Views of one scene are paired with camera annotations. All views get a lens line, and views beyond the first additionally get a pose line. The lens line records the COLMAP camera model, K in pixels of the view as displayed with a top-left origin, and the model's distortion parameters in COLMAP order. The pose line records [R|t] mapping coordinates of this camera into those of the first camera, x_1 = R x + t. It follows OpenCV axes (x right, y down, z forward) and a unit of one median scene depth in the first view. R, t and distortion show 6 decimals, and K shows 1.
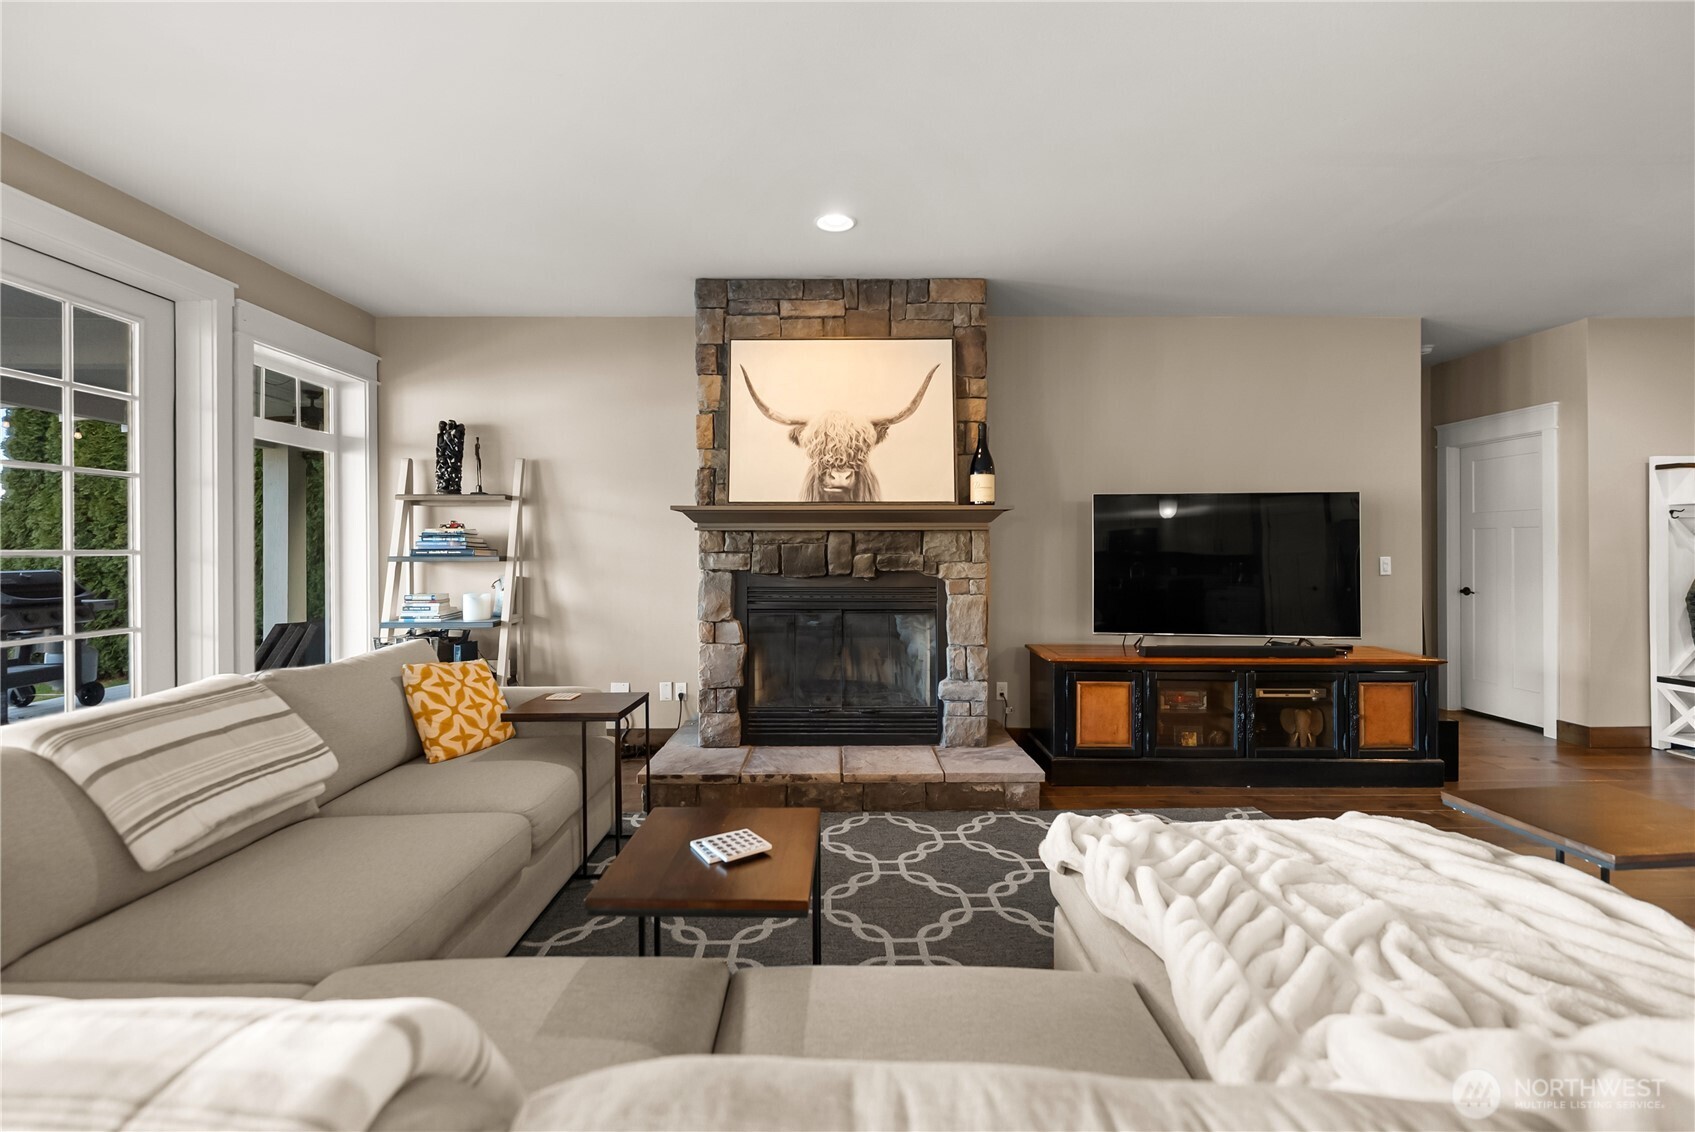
lens RADIAL K [[702.5, 0, 846.4], [0, 702.5, 548.2], [0, 0, 1]] dist [0.009685, 0.000029]
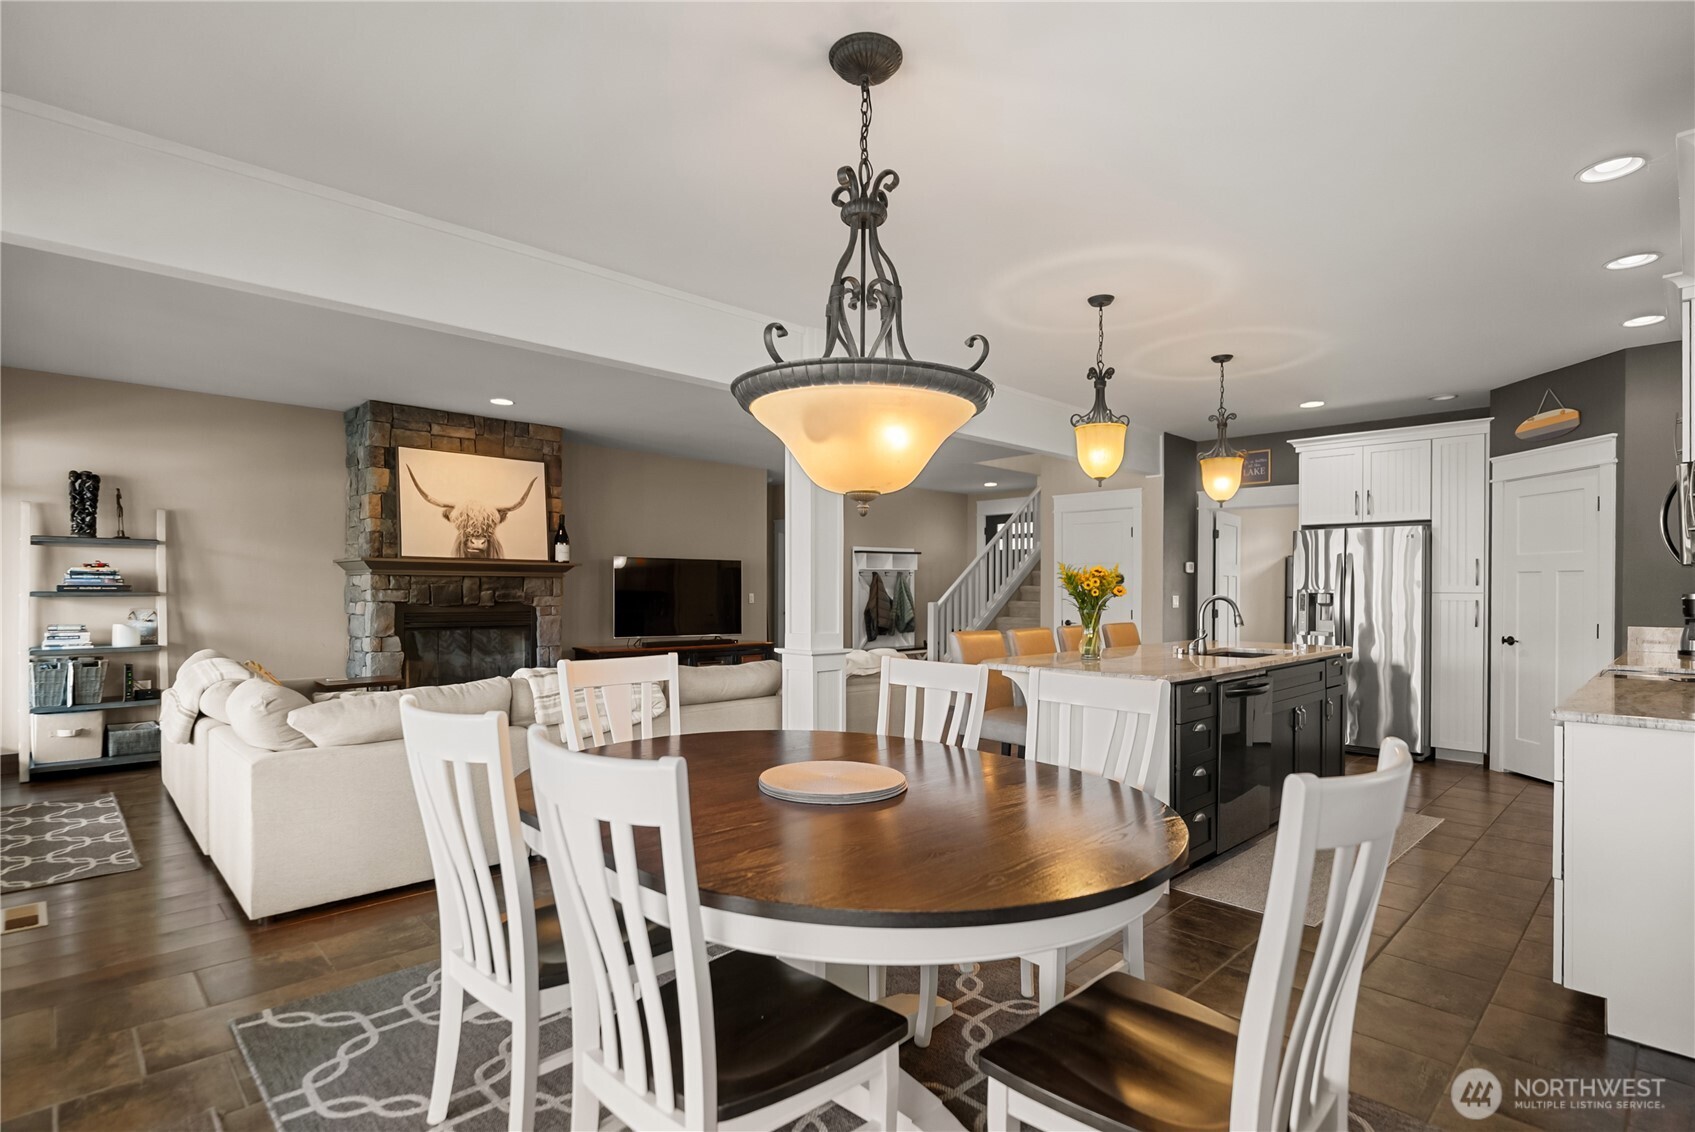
lens RADIAL K [[824.6, 0, 850.0], [0, 824.6, 595.1], [0, 0, 1]] dist [0.000066, -0.000032]
pose [[0.723396, 0.001098, 0.690432, -0.666954], [-0.004987, 0.999981, 0.003635, 0.006563], [-0.690415, -0.006073, 0.723388, -0.908179]]
